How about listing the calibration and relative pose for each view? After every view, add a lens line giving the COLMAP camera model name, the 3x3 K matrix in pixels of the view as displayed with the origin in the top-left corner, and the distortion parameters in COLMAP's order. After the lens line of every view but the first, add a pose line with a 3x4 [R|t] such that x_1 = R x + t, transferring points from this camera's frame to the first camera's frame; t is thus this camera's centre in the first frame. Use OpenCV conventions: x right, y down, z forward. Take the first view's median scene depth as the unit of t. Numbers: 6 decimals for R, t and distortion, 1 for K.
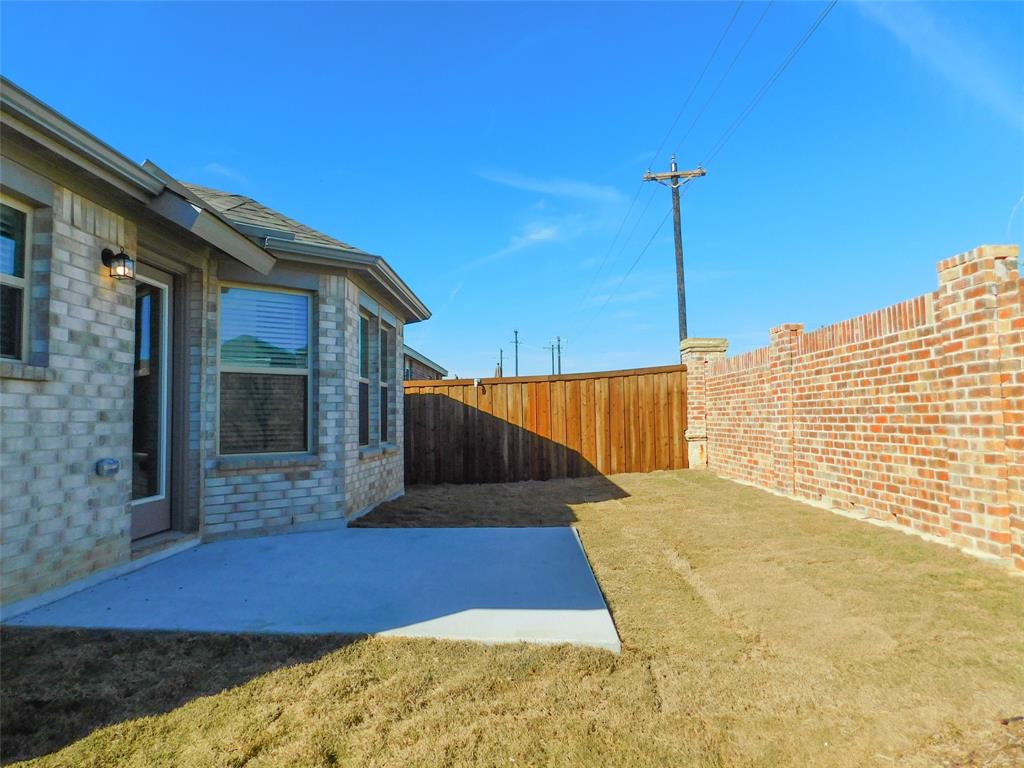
lens RADIAL K [[670.0, 0, 512.0], [0, 670.0, 384.0], [0, 0, 1]] dist [-0.067617, 0.051724]
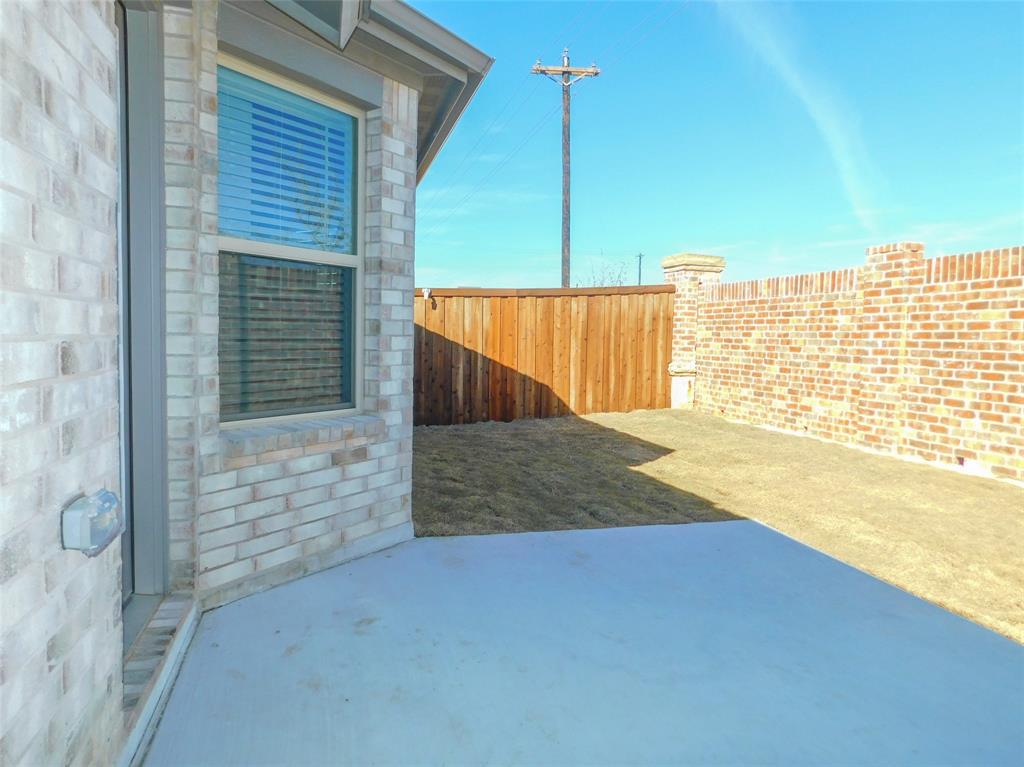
lens RADIAL K [[687.5, 0, 512.0], [0, 687.5, 383.5], [0, 0, 1]] dist [-0.071332, 0.057895]
pose [[0.959798, 0.014358, 0.280326, -0.336969], [-0.048293, 0.992245, 0.114528, 0.010010], [-0.276508, -0.123462, 0.953048, 0.424888]]
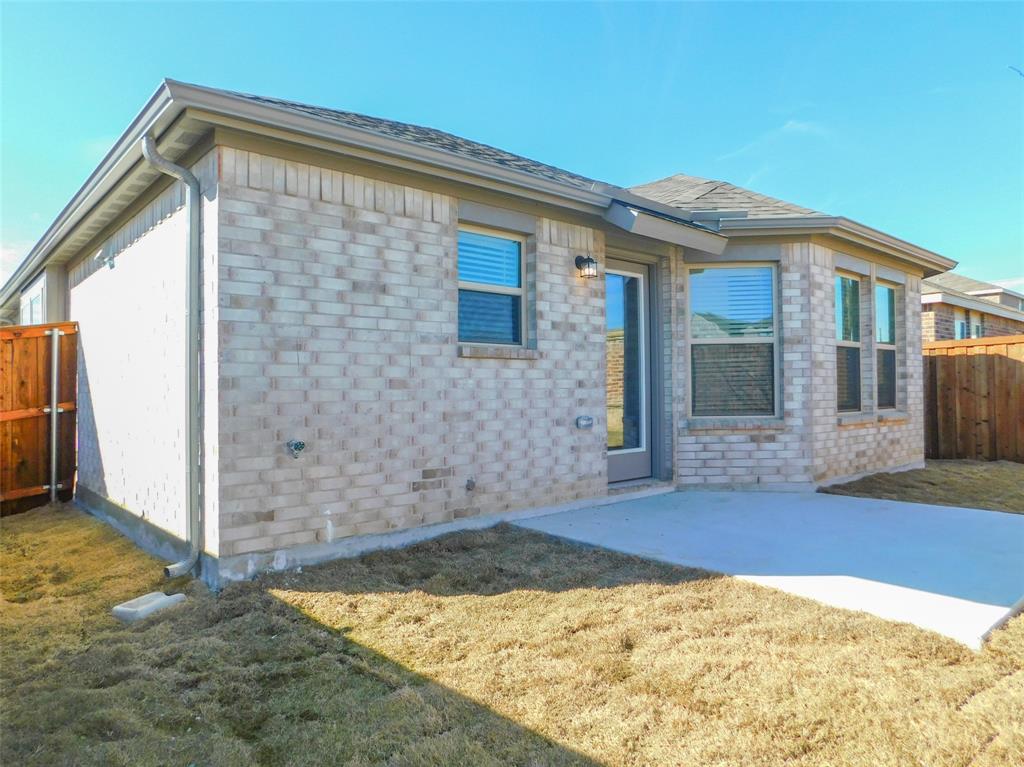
lens RADIAL K [[670.0, 0, 512.0], [0, 670.0, 383.5], [0, 0, 1]] dist [-0.067617, 0.051724]
pose [[0.685295, -0.004258, -0.728253, 0.168171], [0.041358, 0.998597, 0.033081, -0.001186], [0.727090, -0.052789, 0.684510, -0.013177]]
